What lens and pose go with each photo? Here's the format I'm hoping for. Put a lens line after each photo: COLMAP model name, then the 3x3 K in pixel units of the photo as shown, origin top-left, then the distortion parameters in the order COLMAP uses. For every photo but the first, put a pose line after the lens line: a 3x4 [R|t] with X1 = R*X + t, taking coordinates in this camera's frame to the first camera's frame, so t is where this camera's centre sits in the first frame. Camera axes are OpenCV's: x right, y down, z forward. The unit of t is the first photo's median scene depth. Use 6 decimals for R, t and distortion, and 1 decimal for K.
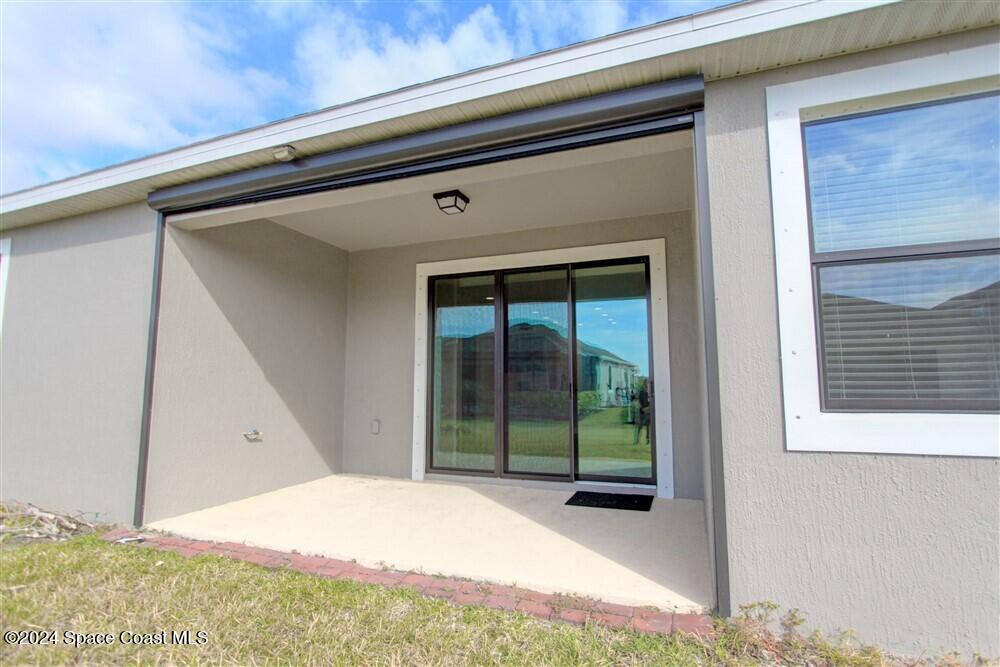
lens RADIAL K [[476.9, 0, 508.7], [0, 476.9, 337.8], [0, 0, 1]] dist [-0.005850, -0.000036]
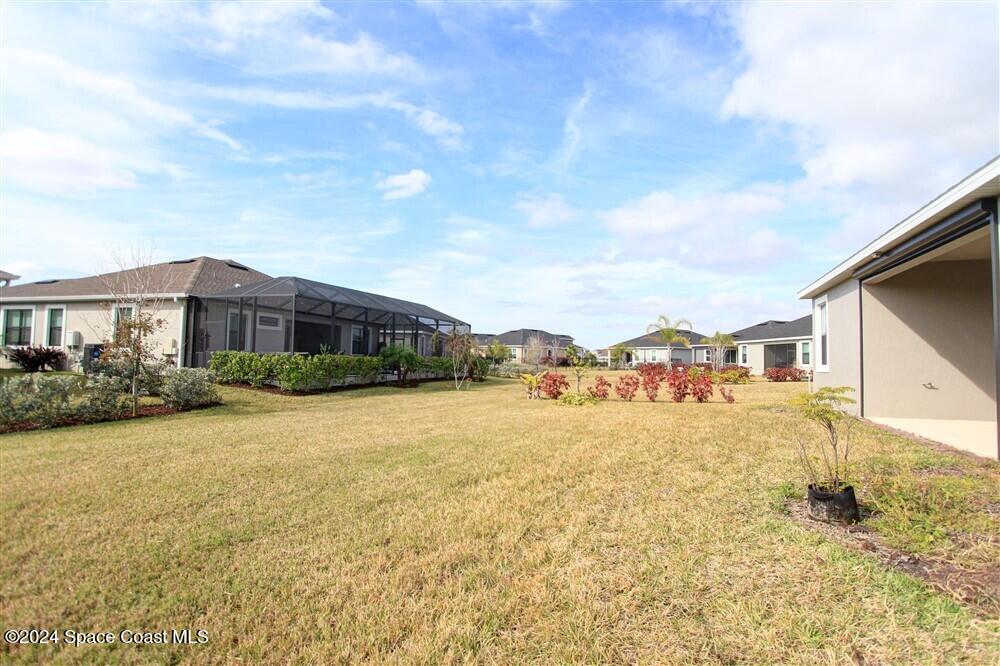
lens RADIAL K [[476.9, 0, 508.7], [0, 476.9, 337.3], [0, 0, 1]] dist [-0.005850, -0.000036]
pose [[-0.019773, -0.039990, -0.999004, 1.538227], [0.077467, 0.996135, -0.041408, -0.027792], [0.996799, -0.078209, -0.016599, -0.640054]]
